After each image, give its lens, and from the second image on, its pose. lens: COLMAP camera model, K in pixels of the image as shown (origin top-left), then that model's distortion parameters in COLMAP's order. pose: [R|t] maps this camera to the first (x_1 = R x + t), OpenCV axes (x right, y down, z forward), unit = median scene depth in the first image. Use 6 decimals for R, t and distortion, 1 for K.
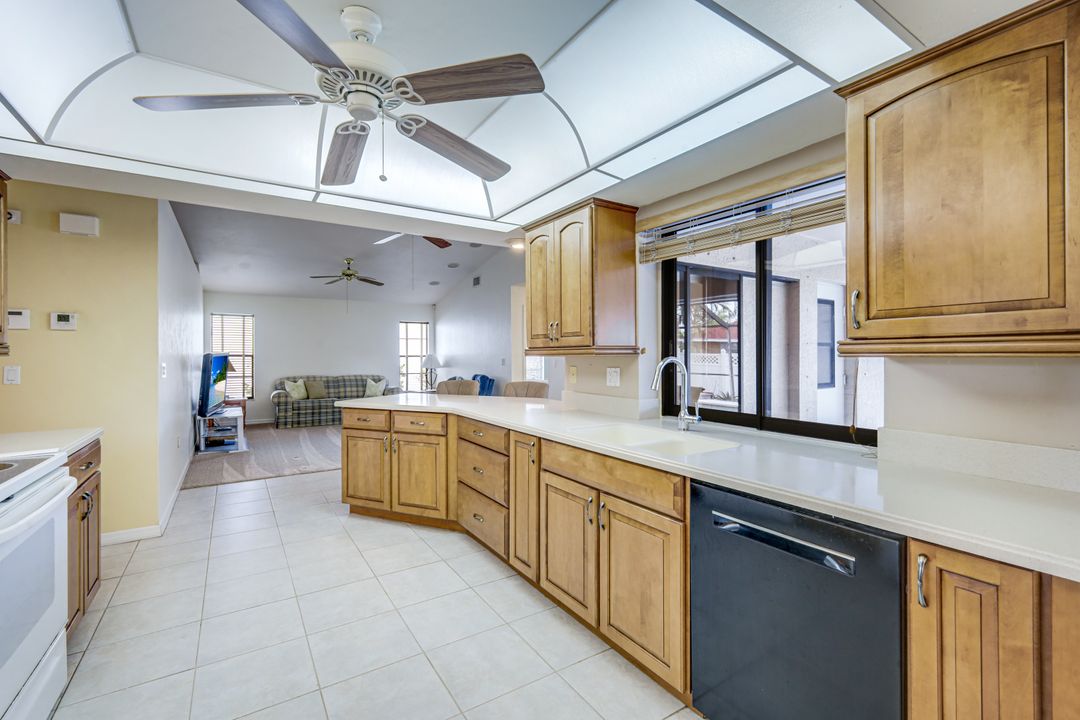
lens RADIAL K [[476.1, 0, 556.1], [0, 476.1, 356.7], [0, 0, 1]] dist [0.000040, -0.000001]
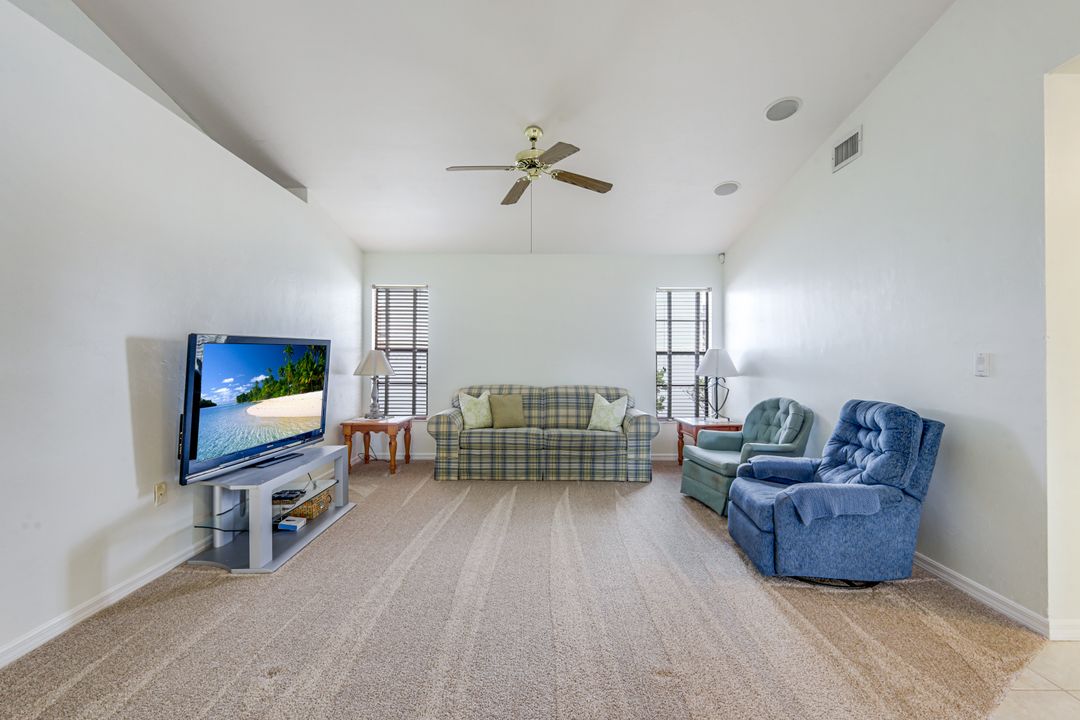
lens RADIAL K [[467.8, 0, 540.2], [0, 467.8, 356.4], [0, 0, 1]] dist [0.004737, 0.000364]
pose [[0.830041, 0.001763, -0.557700, -0.166387], [-0.007464, 0.999941, -0.007948, 0.009358], [0.557653, 0.010760, 0.830005, 0.571929]]
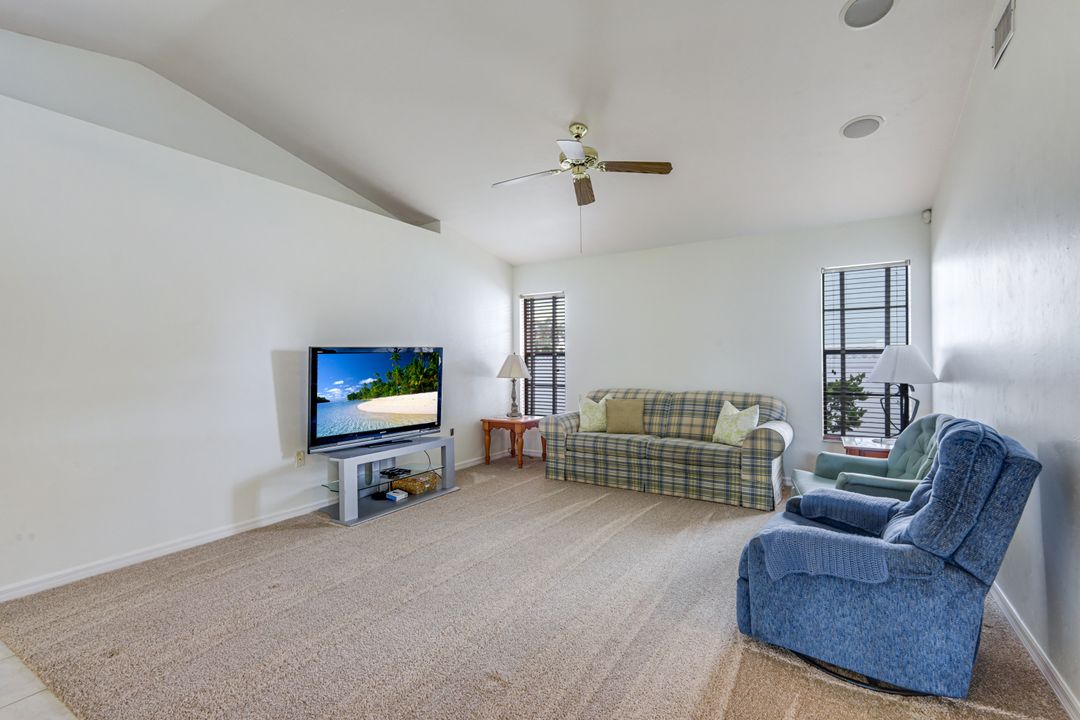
lens RADIAL K [[486.1, 0, 536.1], [0, 486.1, 361.8], [0, 0, 1]] dist [0.010312, 0.000059]
pose [[0.408748, -0.002785, -0.912643, -0.042585], [0.002419, 0.999995, -0.001968, 0.009136], [0.912644, -0.001403, 0.408753, 0.696326]]
